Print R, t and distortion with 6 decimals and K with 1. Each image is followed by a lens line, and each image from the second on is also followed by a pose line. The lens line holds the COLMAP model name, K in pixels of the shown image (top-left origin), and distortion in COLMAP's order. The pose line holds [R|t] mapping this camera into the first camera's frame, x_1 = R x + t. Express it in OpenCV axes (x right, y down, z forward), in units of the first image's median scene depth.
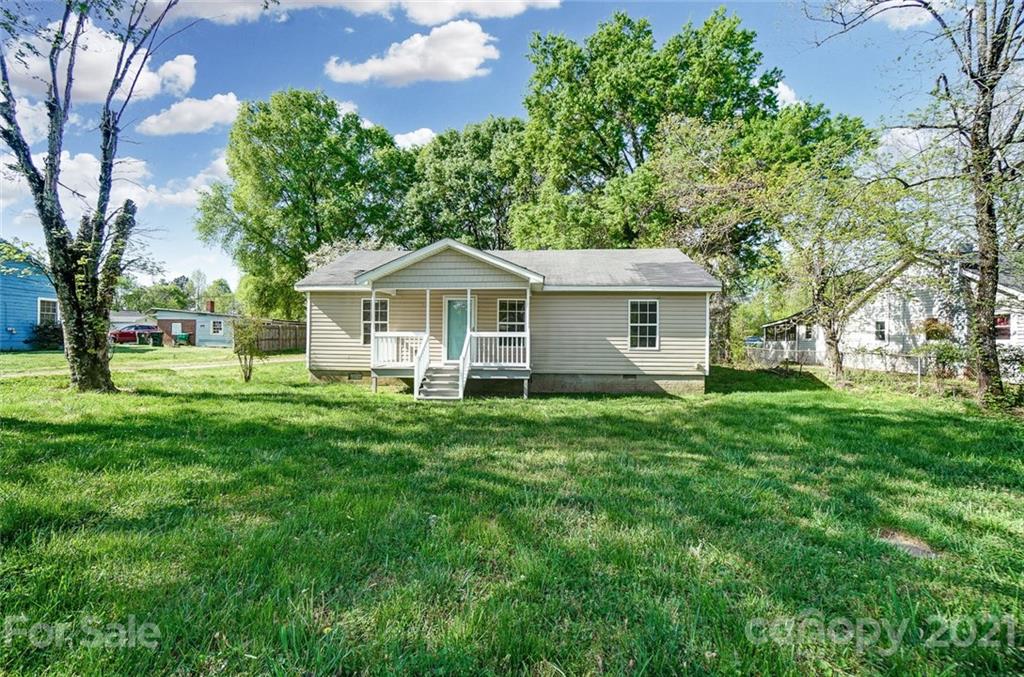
lens RADIAL K [[443.3, 0, 512.6], [0, 443.3, 355.7], [0, 0, 1]] dist [0.015044, 0.000004]
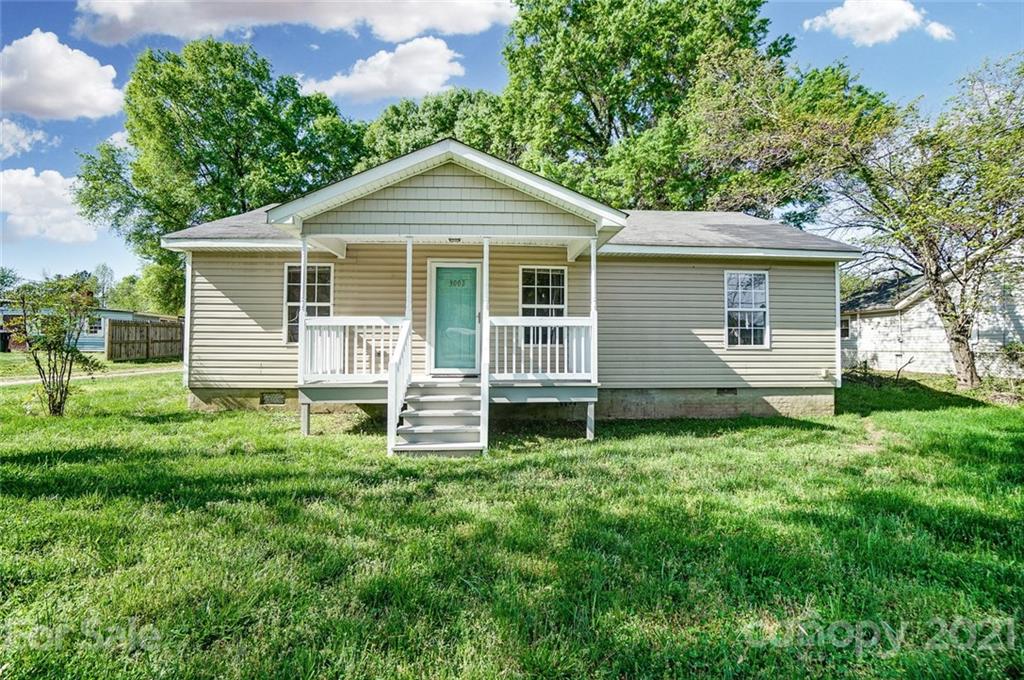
lens RADIAL K [[453.2, 0, 516.5], [0, 453.2, 348.7], [0, 0, 1]] dist [-0.009246, 0.000459]
pose [[0.992991, -0.005565, 0.118063, -0.108383], [0.008552, 0.999656, -0.024806, -0.000476], [-0.117884, 0.025642, 0.992696, 0.379137]]
